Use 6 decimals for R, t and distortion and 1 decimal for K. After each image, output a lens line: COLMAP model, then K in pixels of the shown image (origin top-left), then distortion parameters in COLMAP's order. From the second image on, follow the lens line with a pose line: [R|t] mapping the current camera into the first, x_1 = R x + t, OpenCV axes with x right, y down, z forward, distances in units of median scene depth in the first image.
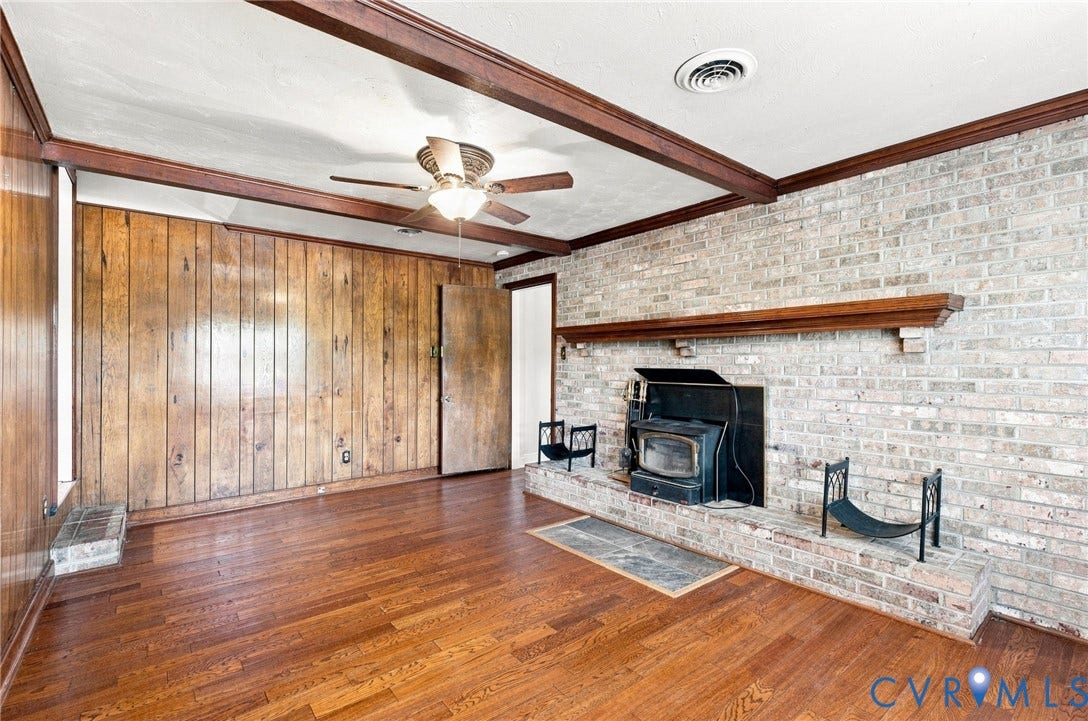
lens RADIAL K [[496.3, 0, 544.0], [0, 496.3, 360.5], [0, 0, 1]] dist [0.009572, -0.000075]
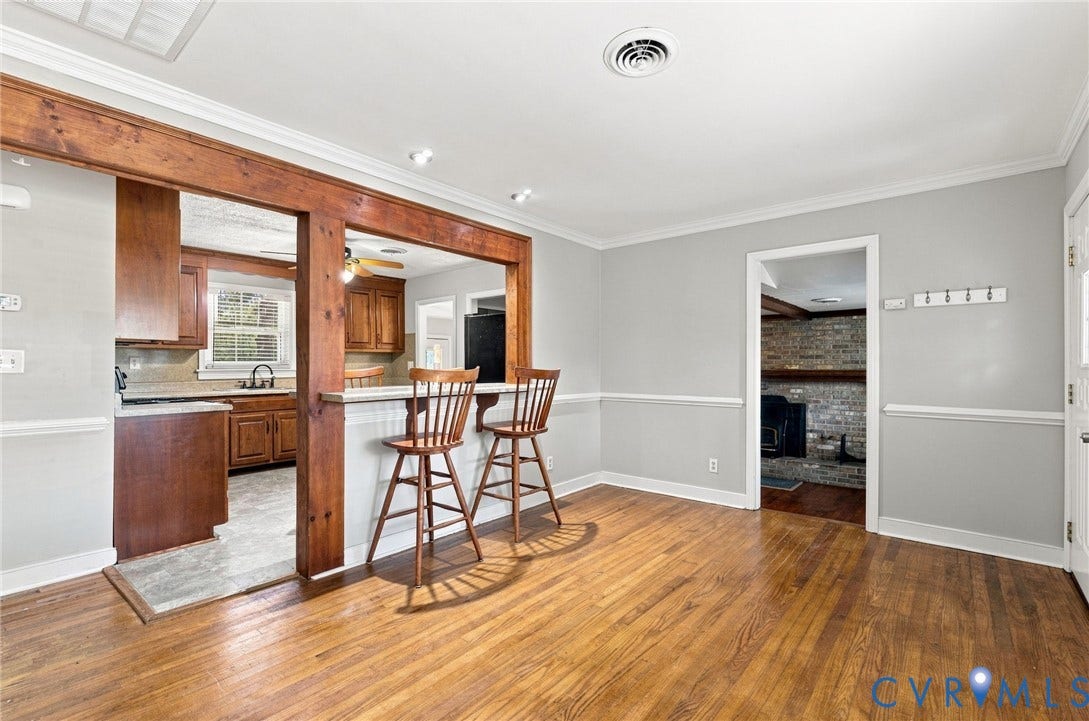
lens RADIAL K [[491.8, 0, 544.9], [0, 491.8, 364.8], [0, 0, 1]] dist [-0.000134, -0.000071]
pose [[0.981385, 0.002283, 0.192039, -0.995423], [-0.003542, 0.999974, 0.006214, -0.115841], [-0.192020, -0.006779, 0.981368, -0.821350]]
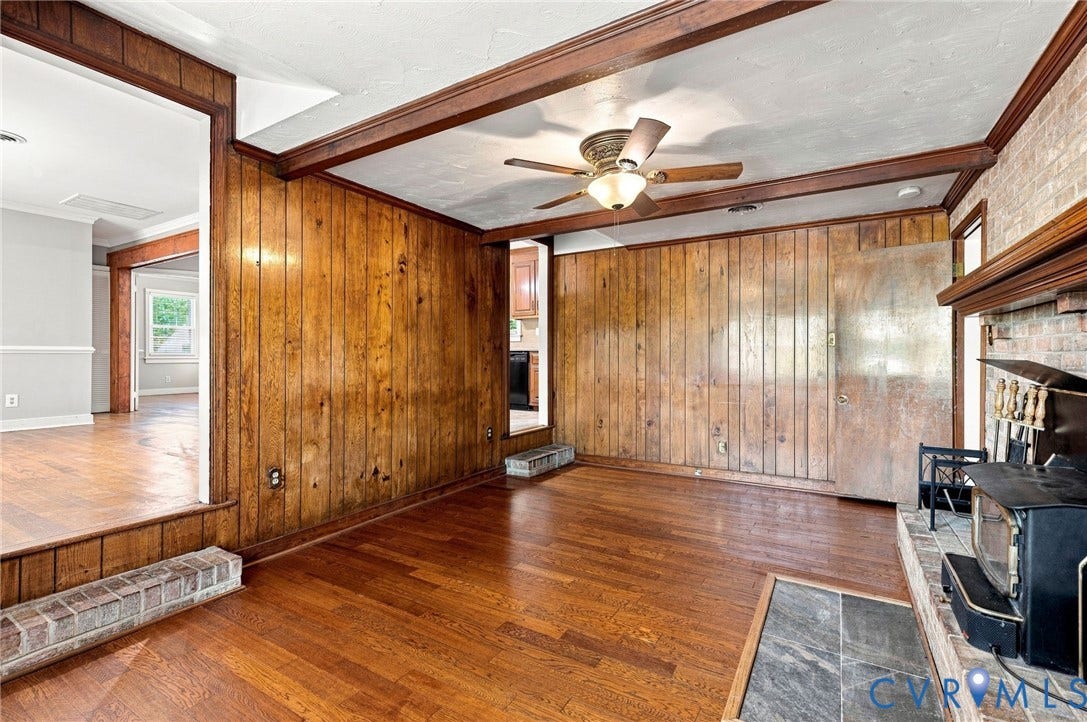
lens RADIAL K [[488.2, 0, 530.7], [0, 488.2, 356.5], [0, 0, 1]] dist [0.000481, -0.000142]
pose [[0.324737, -0.001568, -0.945803, 0.536130], [0.007001, 0.999975, 0.000746, 0.009078], [0.945779, -0.006864, 0.324740, 0.402609]]
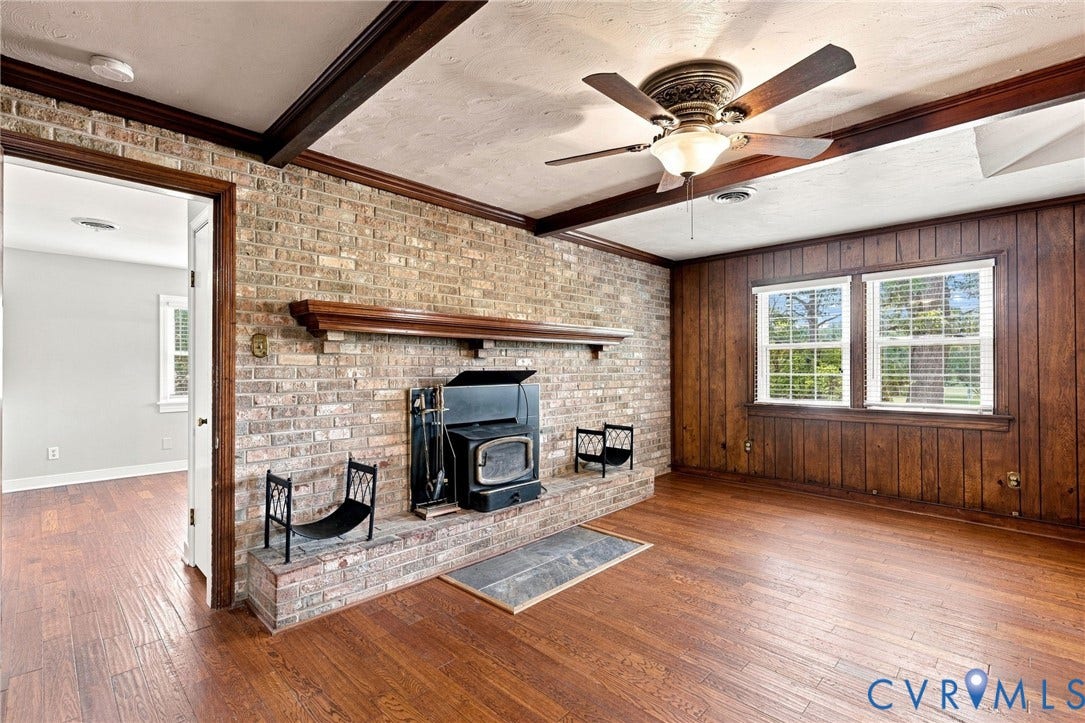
lens RADIAL K [[490.0, 0, 542.9], [0, 490.0, 365.8], [0, 0, 1]] dist [-0.000134, -0.000071]
pose [[-0.123323, -0.000237, 0.992367, -0.682543], [-0.006181, 0.999981, -0.000530, 0.006871], [-0.992347, -0.006200, -0.123322, 1.013376]]
